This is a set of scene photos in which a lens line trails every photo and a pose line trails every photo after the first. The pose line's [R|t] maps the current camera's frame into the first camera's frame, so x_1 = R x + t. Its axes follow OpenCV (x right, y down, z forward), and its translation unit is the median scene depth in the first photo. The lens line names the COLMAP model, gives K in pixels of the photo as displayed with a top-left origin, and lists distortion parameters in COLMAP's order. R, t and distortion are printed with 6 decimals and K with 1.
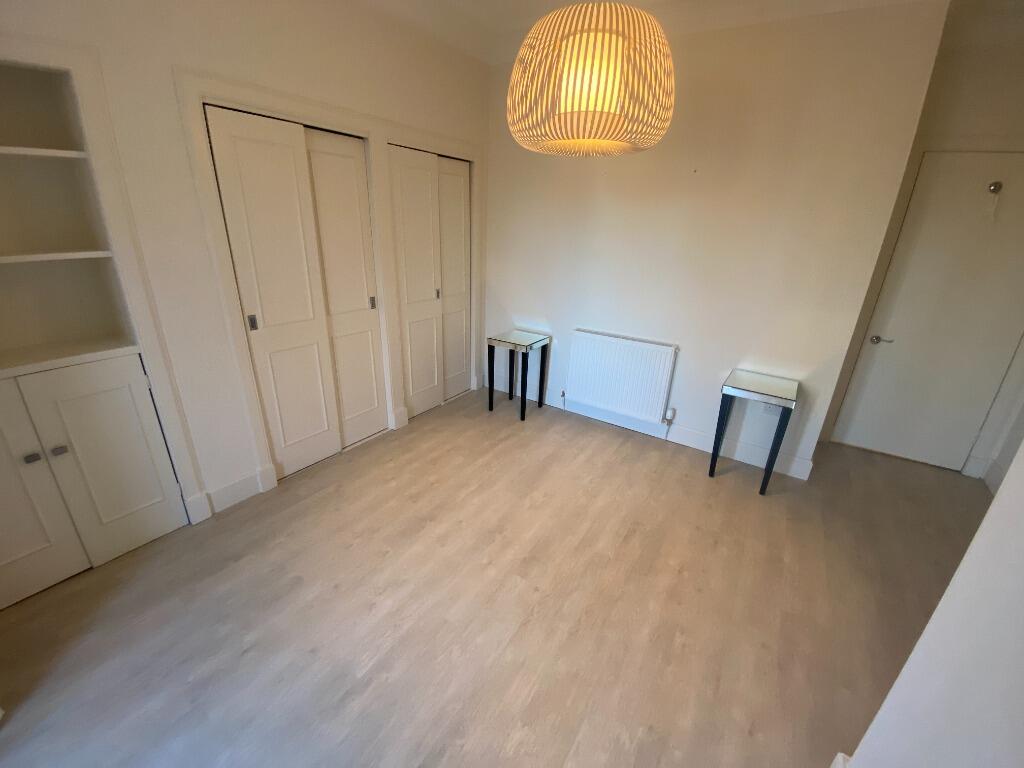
lens RADIAL K [[417.7, 0, 512.0], [0, 417.7, 384.0], [0, 0, 1]] dist [0.041922, -0.027409]
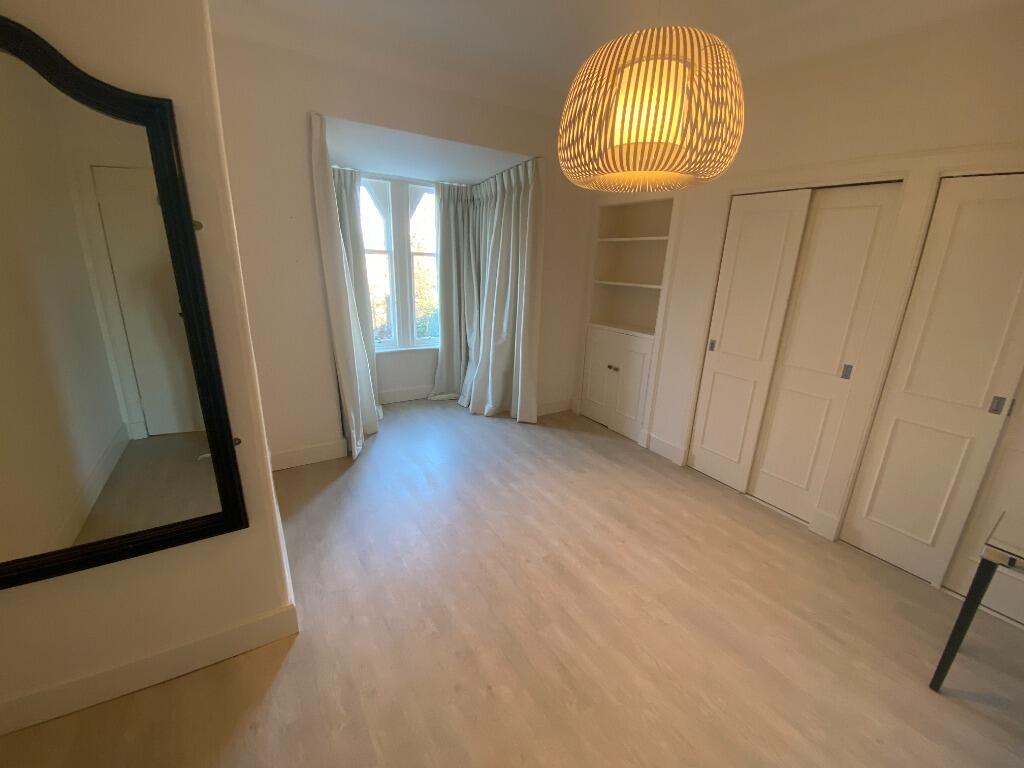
lens RADIAL K [[417.7, 0, 512.0], [0, 417.7, 384.0], [0, 0, 1]] dist [0.041922, -0.027409]
pose [[-0.415015, 0.211465, -0.884899, 0.911412], [-0.374435, 0.846729, 0.377952, -0.325270], [0.829193, 0.488193, -0.272225, 0.933290]]
